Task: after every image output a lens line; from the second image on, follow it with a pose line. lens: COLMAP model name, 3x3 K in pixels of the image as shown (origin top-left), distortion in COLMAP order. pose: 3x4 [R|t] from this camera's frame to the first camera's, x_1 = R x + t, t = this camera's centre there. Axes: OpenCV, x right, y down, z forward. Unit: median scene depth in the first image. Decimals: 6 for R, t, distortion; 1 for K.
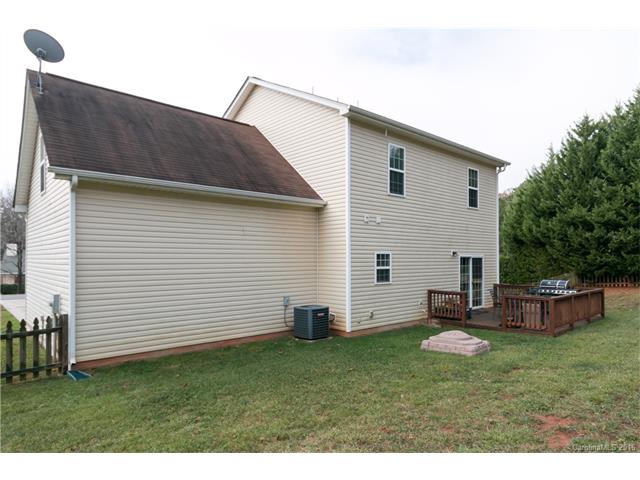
lens RADIAL K [[400.6, 0, 320.2], [0, 400.6, 254.2], [0, 0, 1]] dist [0.002075, 0.001169]
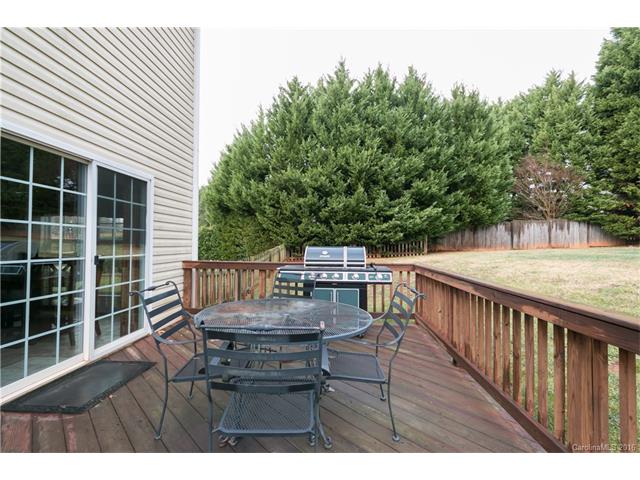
lens RADIAL K [[305.1, 0, 317.8], [0, 305.1, 237.5], [0, 0, 1]] dist [0.003594, 0.000981]
pose [[0.708219, 0.021415, 0.705668, 0.221084], [-0.018898, 0.999757, -0.011373, 0.036629], [-0.705740, -0.005281, 0.708451, 0.488964]]
